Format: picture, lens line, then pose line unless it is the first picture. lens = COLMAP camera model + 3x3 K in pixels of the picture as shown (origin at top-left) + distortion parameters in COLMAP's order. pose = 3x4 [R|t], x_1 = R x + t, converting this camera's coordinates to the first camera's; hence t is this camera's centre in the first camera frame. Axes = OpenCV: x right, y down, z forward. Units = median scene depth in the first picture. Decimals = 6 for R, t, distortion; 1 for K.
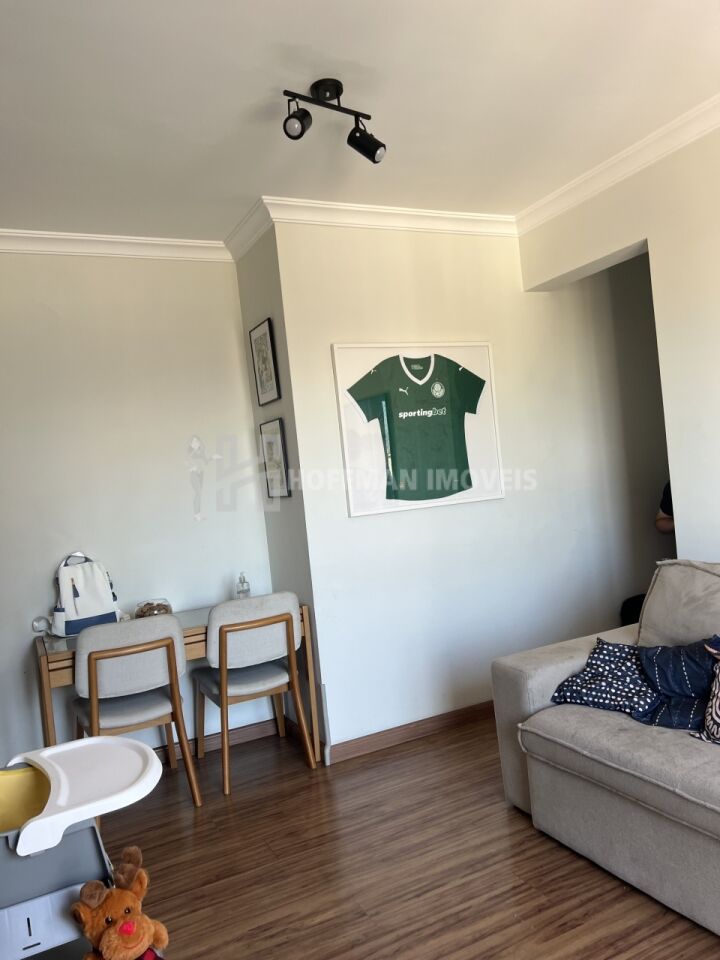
lens RADIAL K [[716.5, 0, 359.6], [0, 716.5, 483.7], [0, 0, 1]] dist [0.039073, -0.047422]
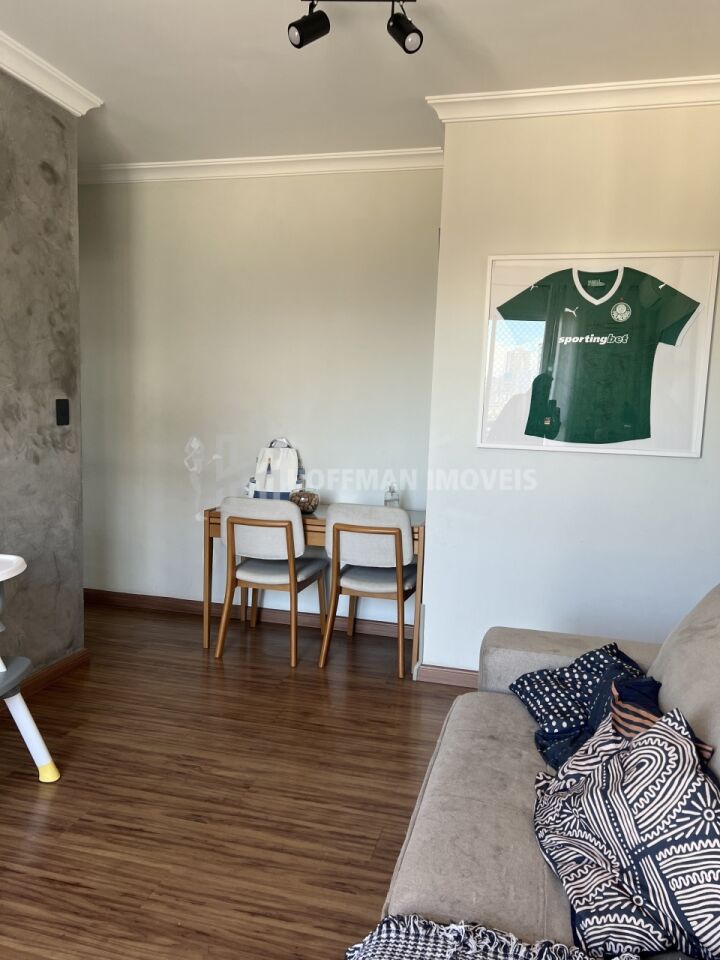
lens RADIAL K [[716.5, 0, 356.0], [0, 716.5, 480.9], [0, 0, 1]] dist [0.039073, -0.047422]
pose [[0.747428, 0.196159, -0.634723, 0.494265], [-0.113049, 0.979034, 0.169445, -0.052856], [0.654653, -0.054893, 0.753933, 0.190671]]
